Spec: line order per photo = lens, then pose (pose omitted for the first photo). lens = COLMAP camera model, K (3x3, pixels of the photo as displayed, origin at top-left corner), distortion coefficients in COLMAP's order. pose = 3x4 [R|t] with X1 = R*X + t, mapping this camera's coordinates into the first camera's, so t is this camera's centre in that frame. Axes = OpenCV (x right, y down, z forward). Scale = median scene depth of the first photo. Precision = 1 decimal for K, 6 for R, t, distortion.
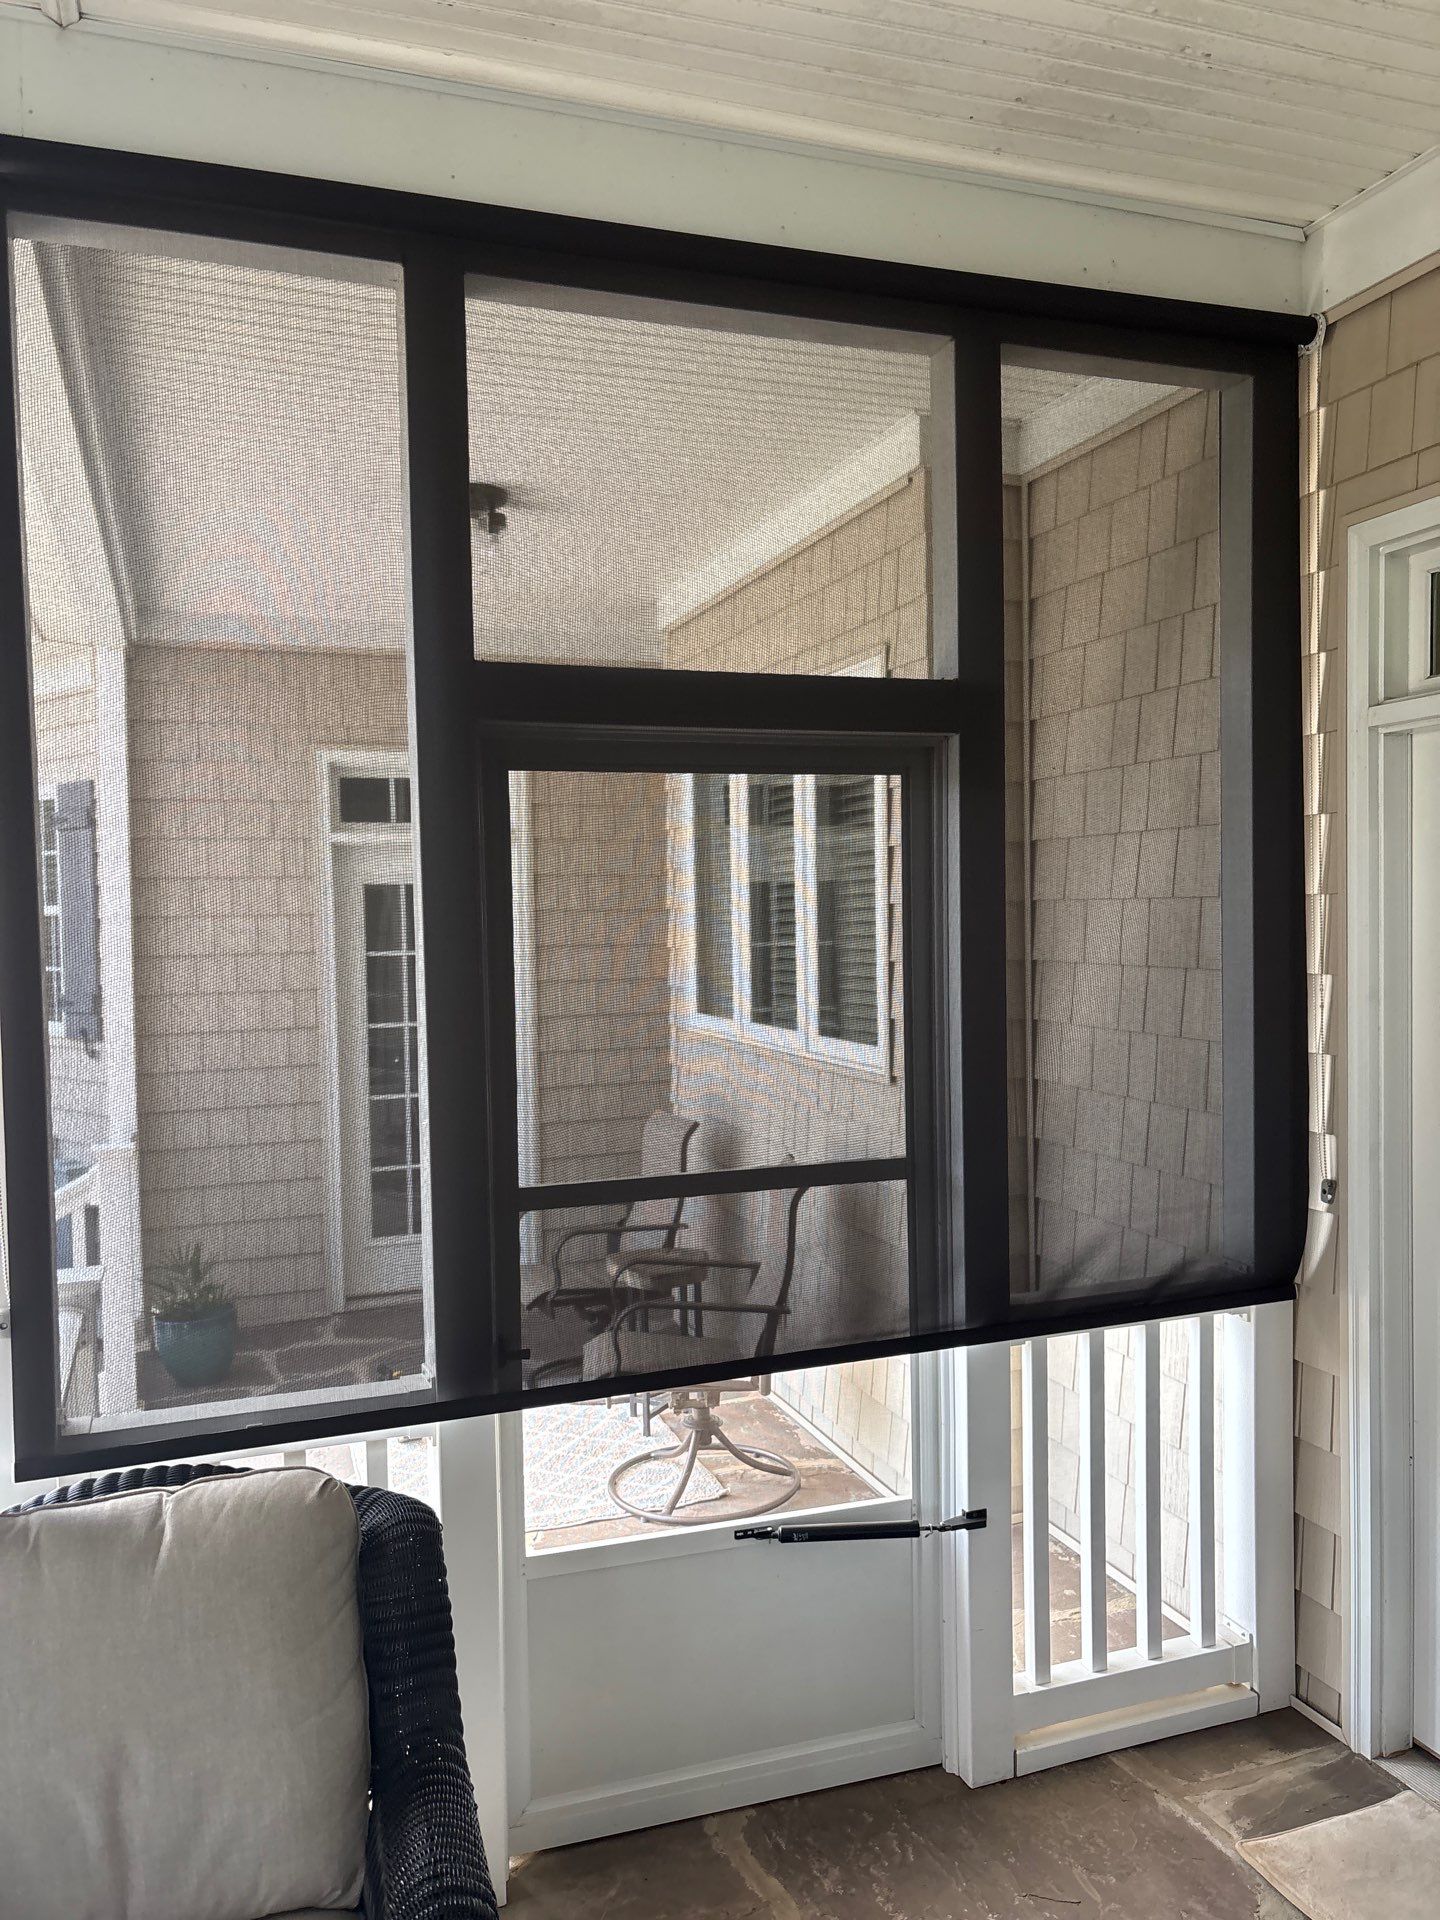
lens RADIAL K [[1437.9, 0, 713.6], [0, 1437.9, 957.5], [0, 0, 1]] dist [0.068113, -0.090215]
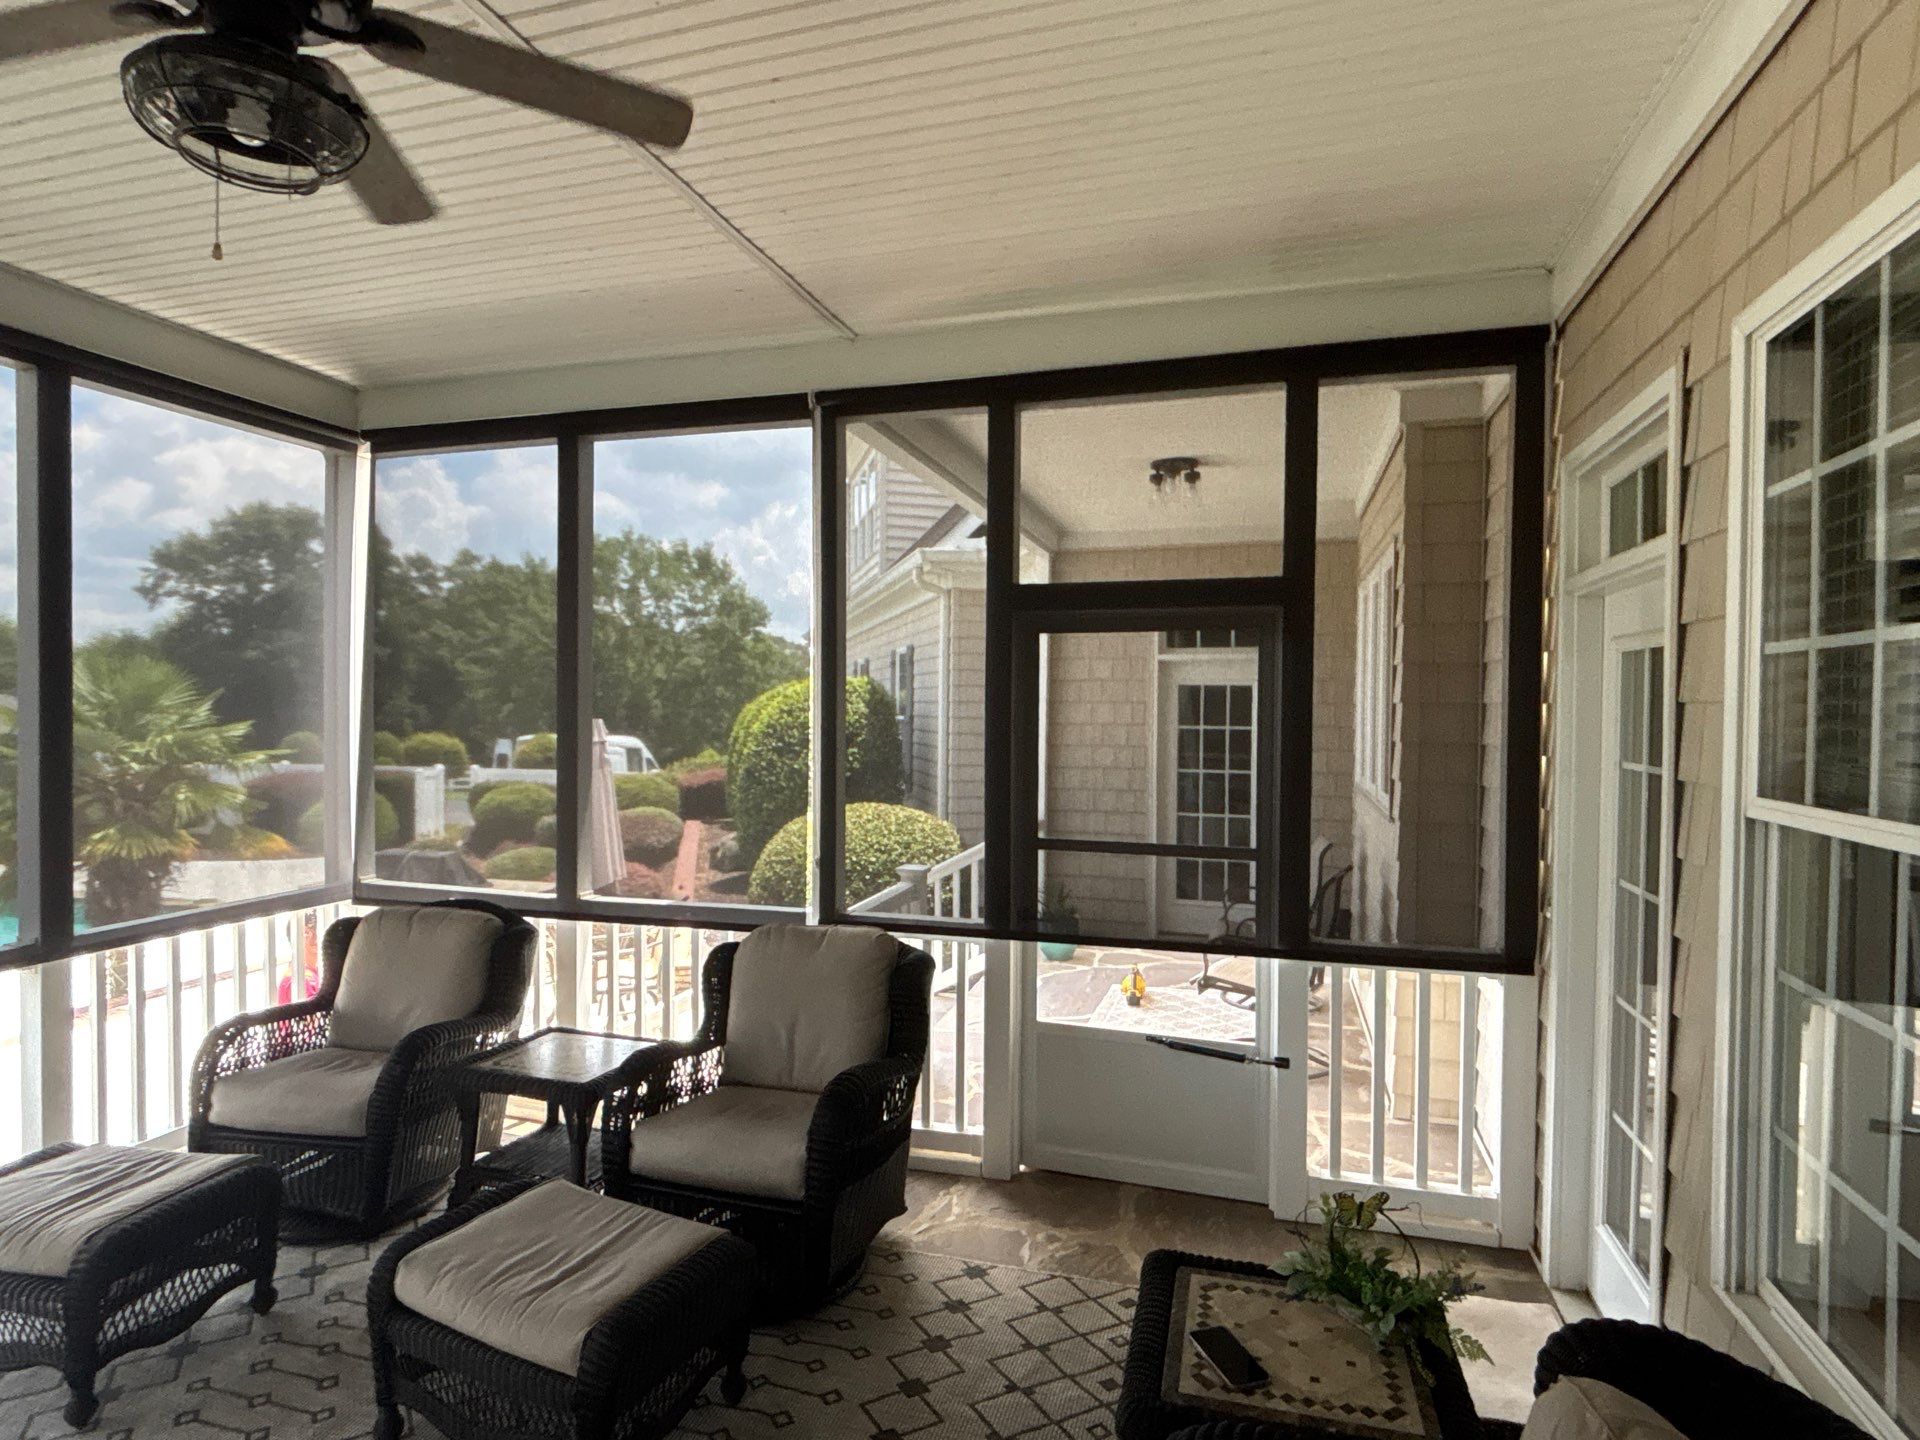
lens RADIAL K [[1028.5, 0, 966.4], [0, 1028.5, 716.3], [0, 0, 1]] dist [0.020404, -0.026402]
pose [[0.803046, 0.029421, -0.595190, 0.593574], [-0.038271, 0.999265, -0.002242, -0.005744], [0.594687, 0.024579, 0.803582, -0.213659]]
